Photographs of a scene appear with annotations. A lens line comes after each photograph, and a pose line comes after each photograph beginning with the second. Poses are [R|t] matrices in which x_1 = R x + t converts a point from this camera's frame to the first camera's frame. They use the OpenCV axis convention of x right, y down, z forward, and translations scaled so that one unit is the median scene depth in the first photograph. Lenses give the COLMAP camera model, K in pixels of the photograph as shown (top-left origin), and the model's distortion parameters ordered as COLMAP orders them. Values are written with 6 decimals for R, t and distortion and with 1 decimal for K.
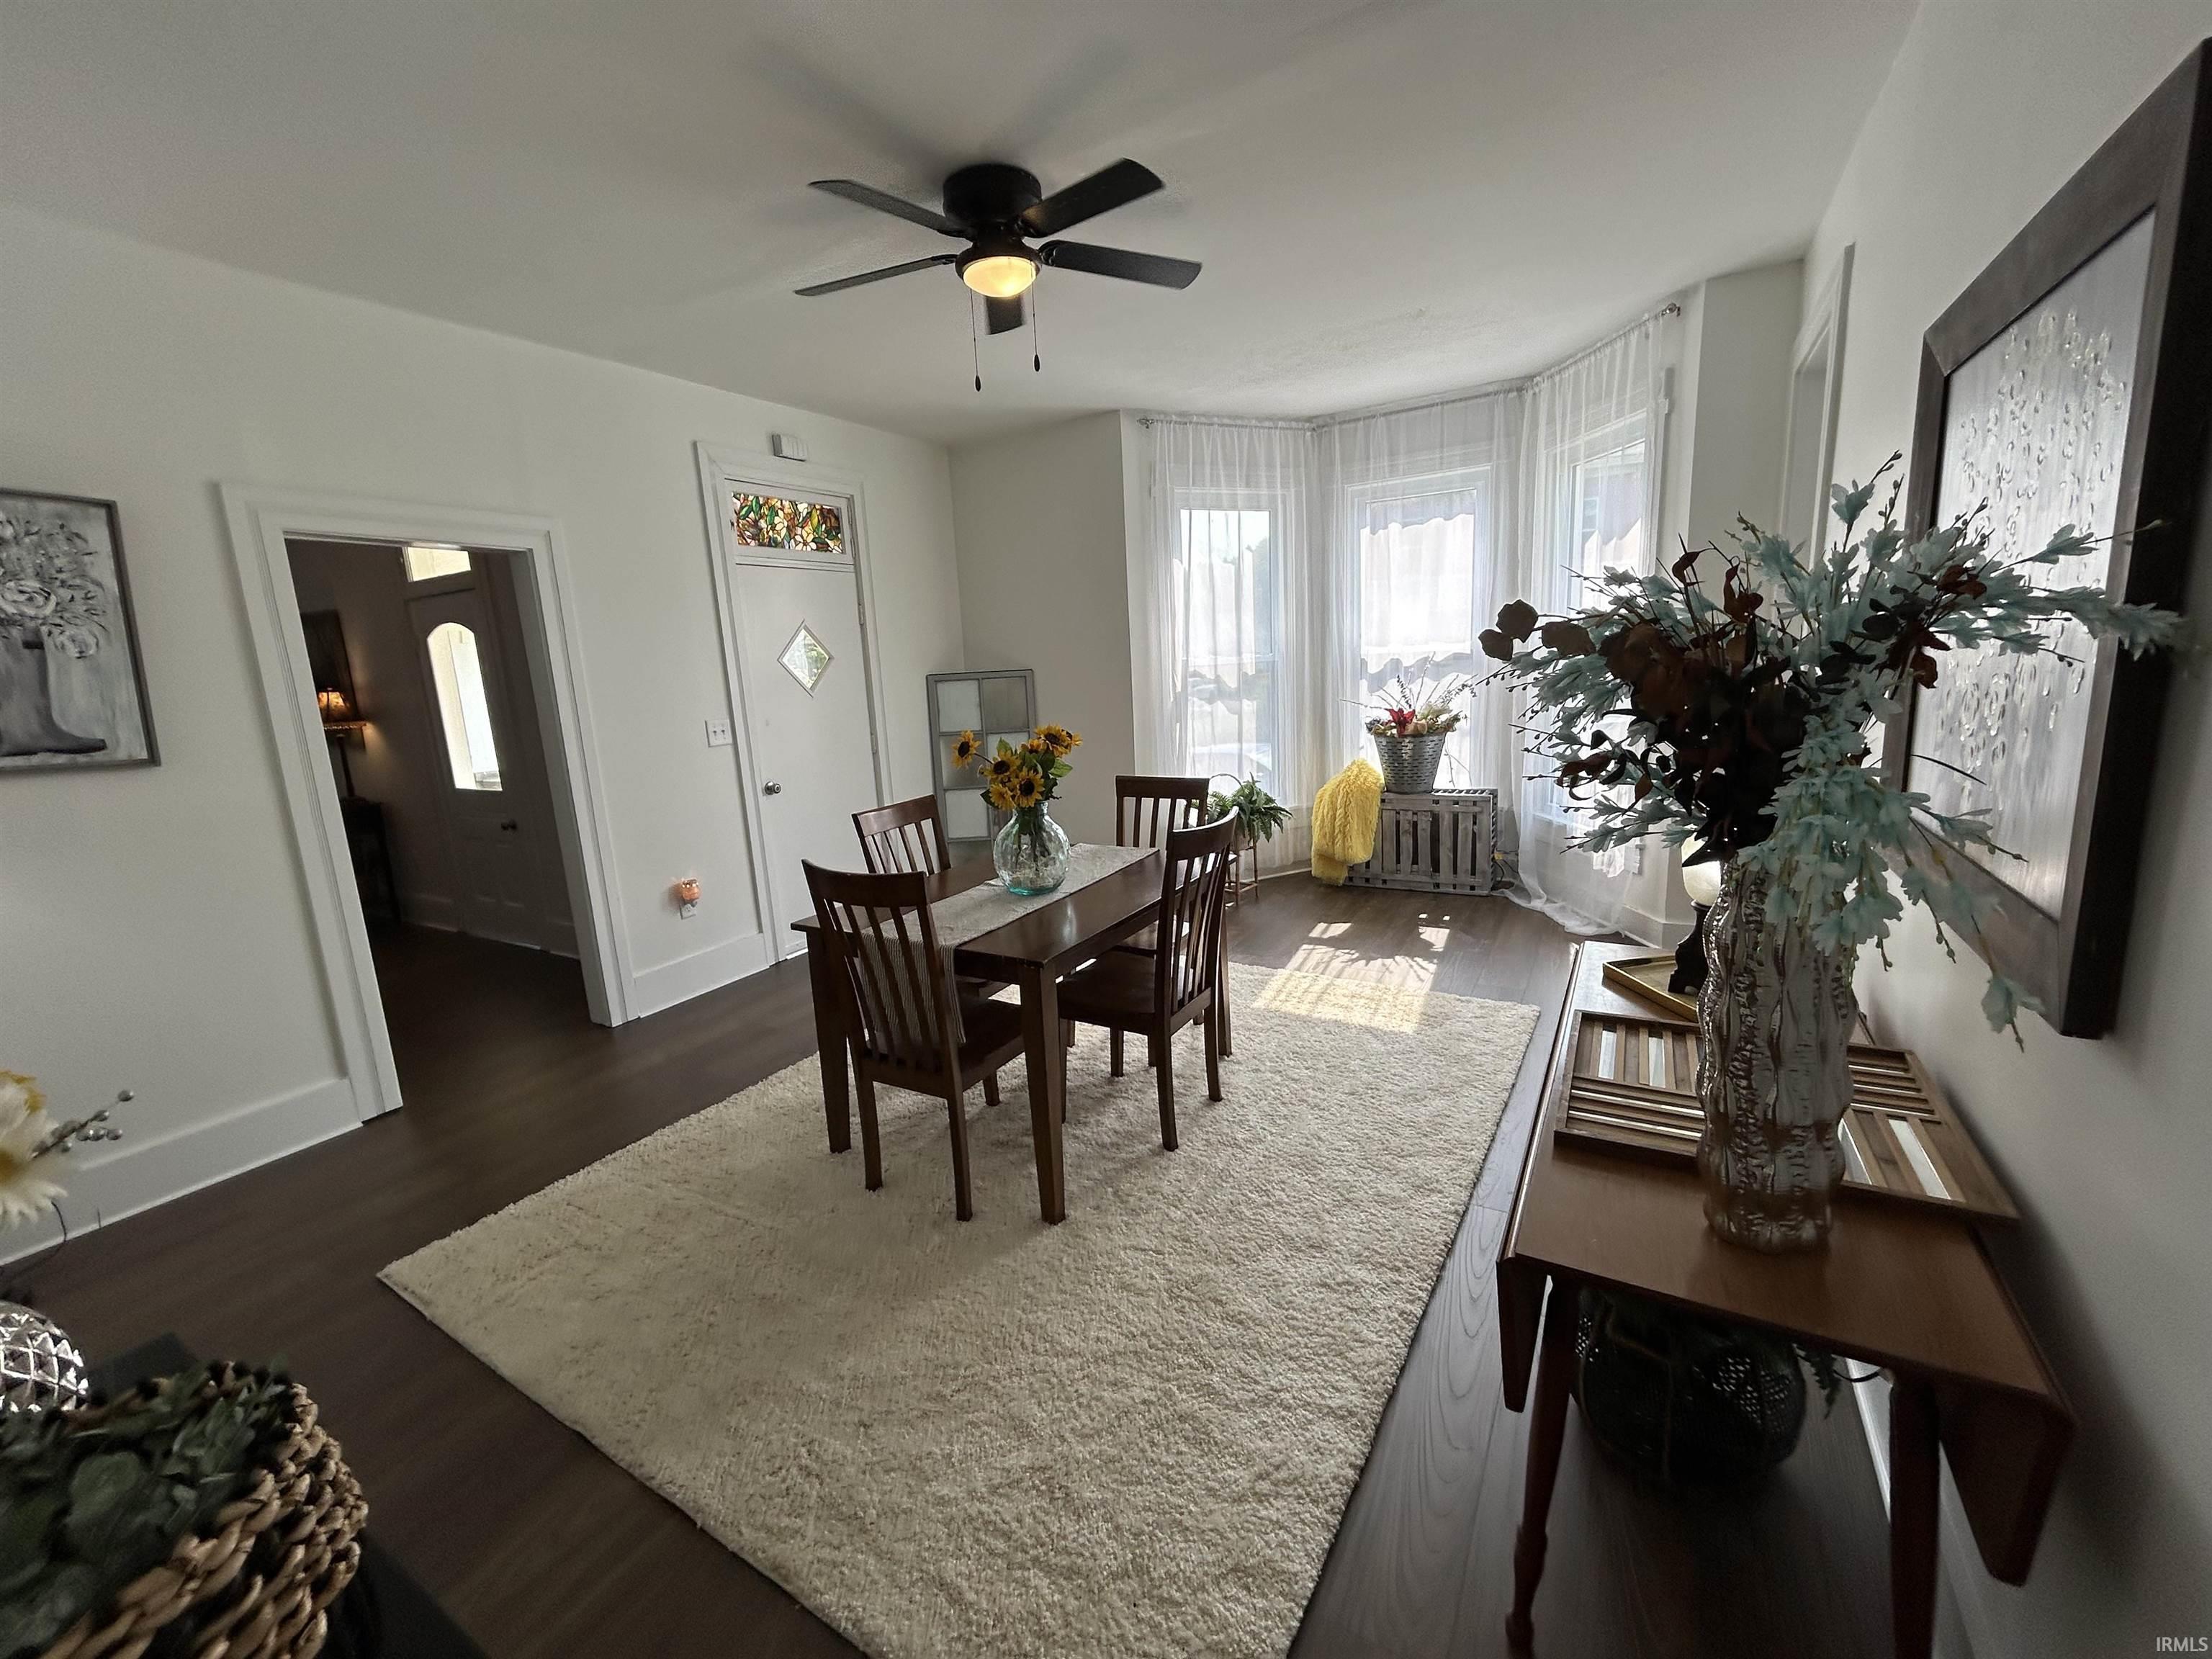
lens RADIAL K [[903.1, 0, 1106.0], [0, 903.1, 829.5], [0, 0, 1]] dist [-0.023424, -0.000110]
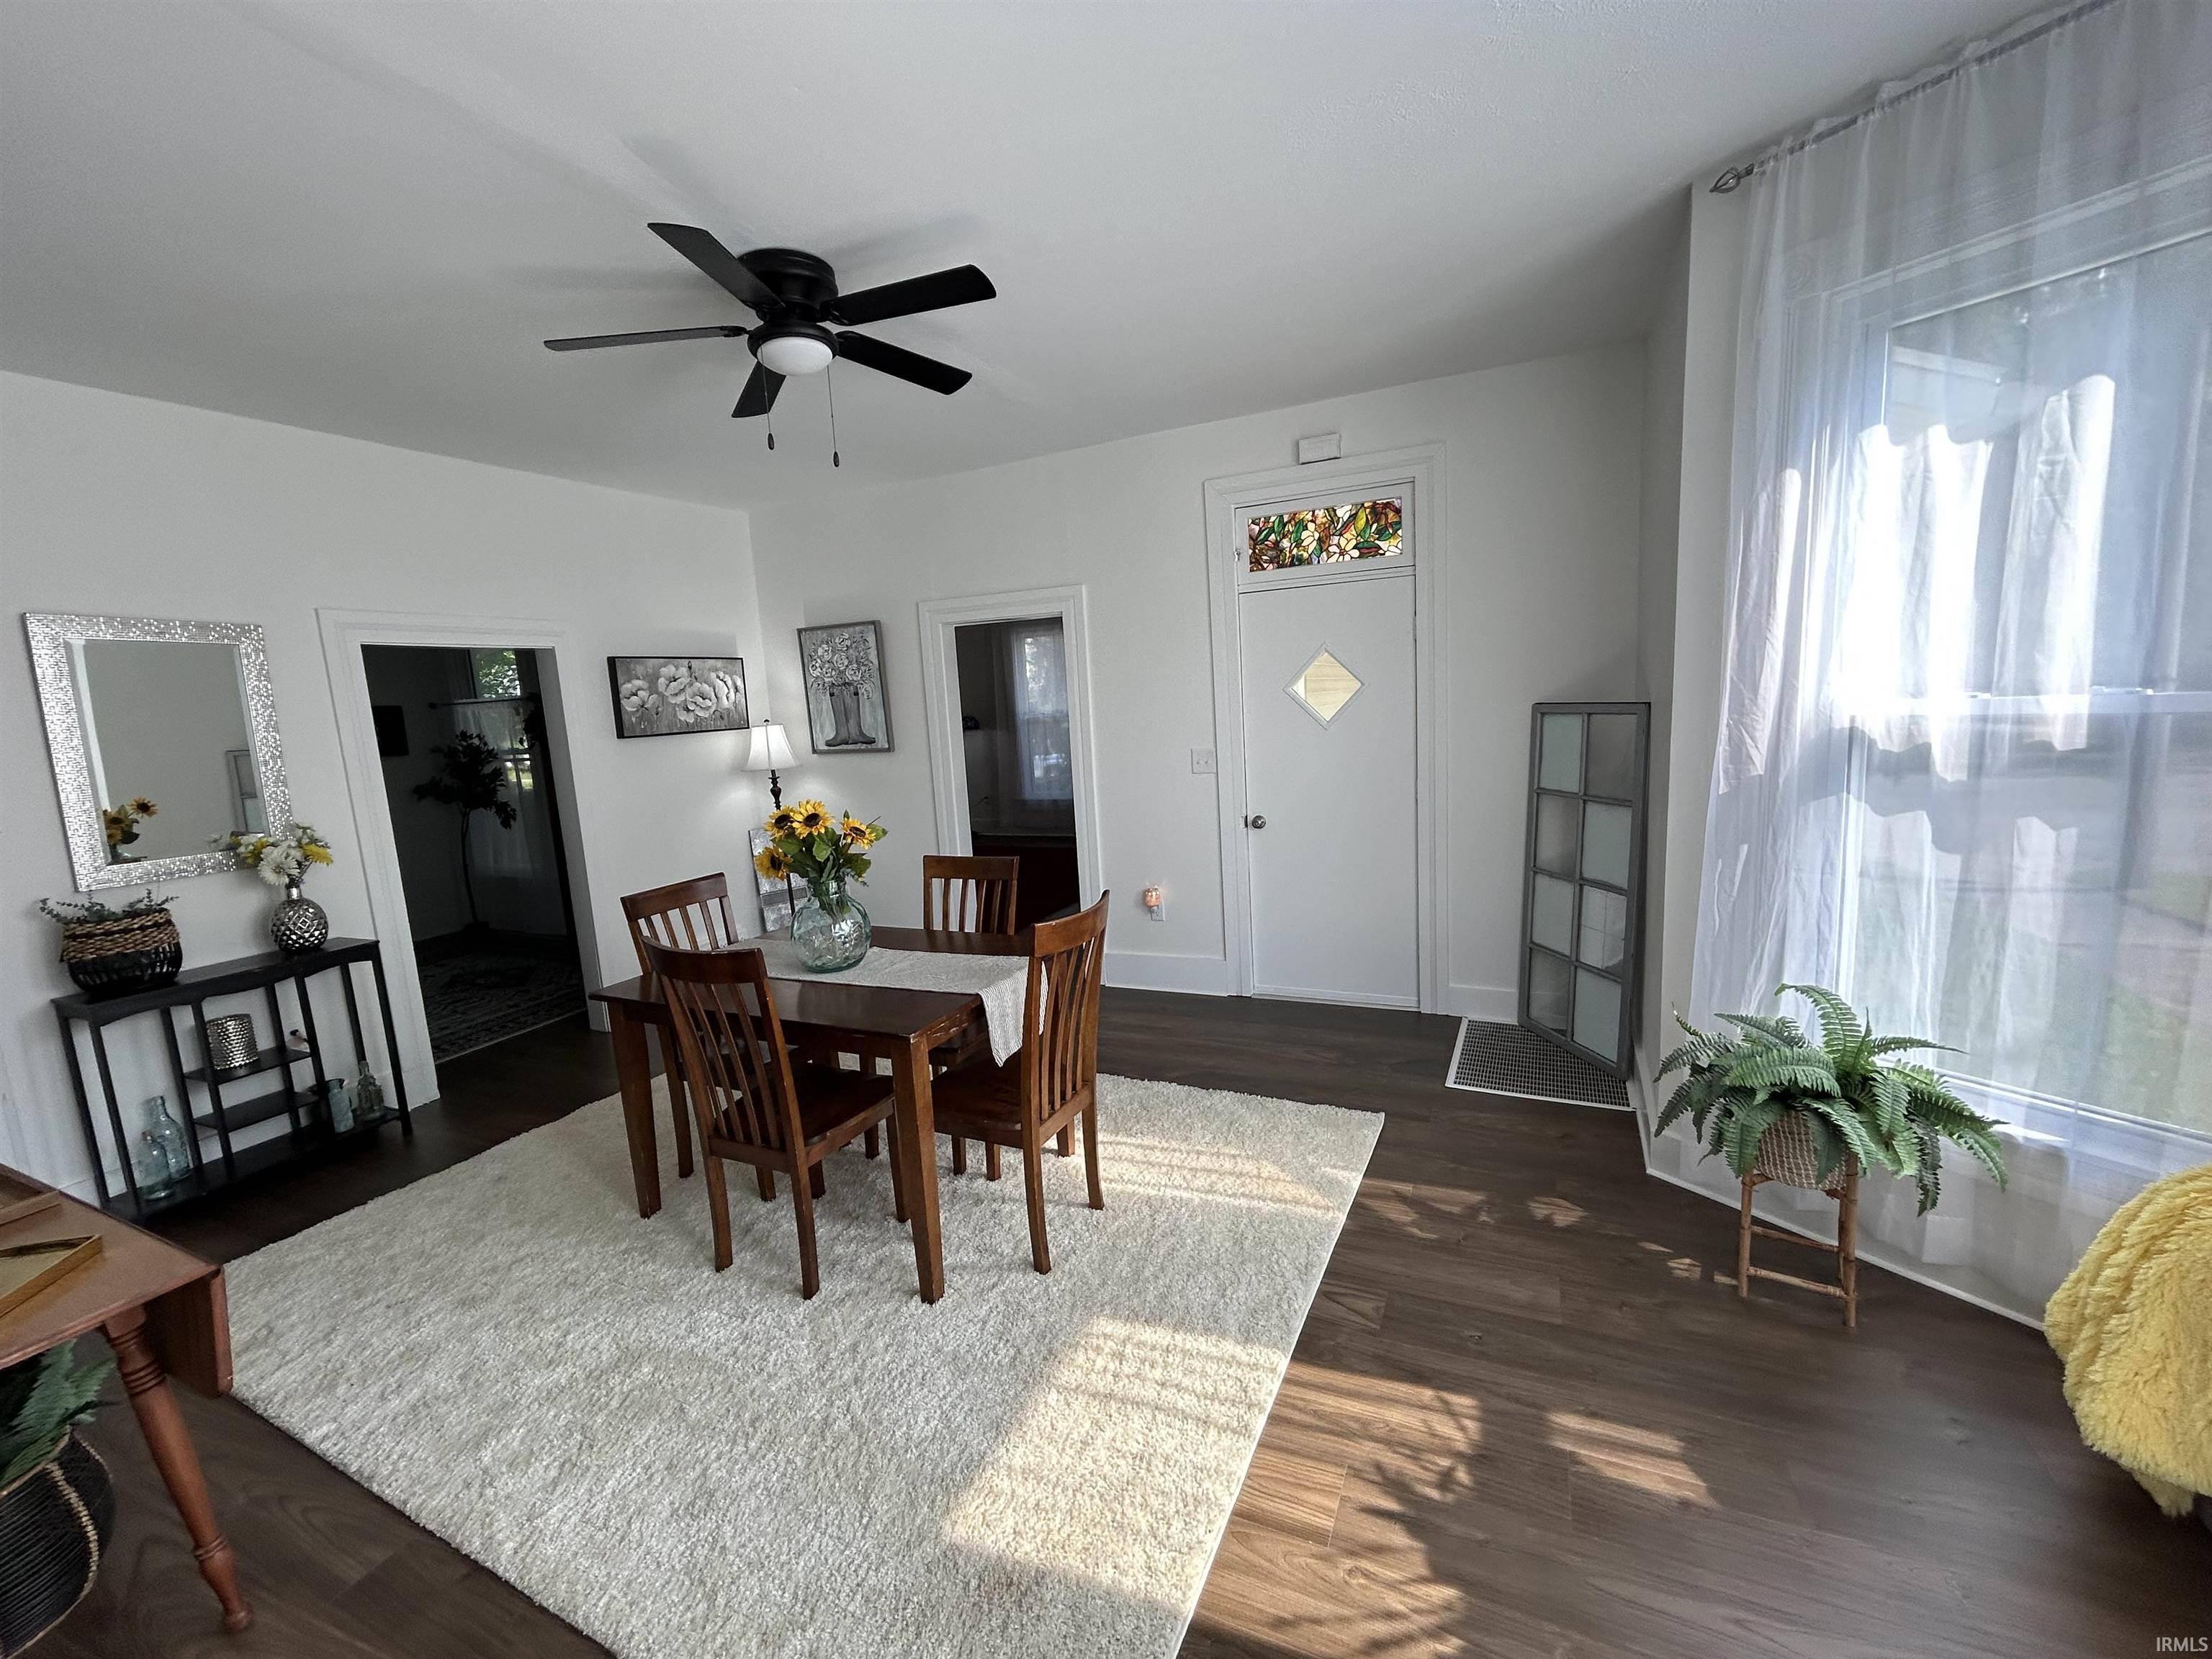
lens RADIAL K [[903.1, 0, 1110.6], [0, 903.1, 823.7], [0, 0, 1]] dist [-0.001830, 0.004979]
pose [[0.097968, 0.180338, -0.978714, 0.572380], [-0.133421, 0.976946, 0.166657, -0.187633], [0.986205, 0.114254, 0.119770, 0.741278]]
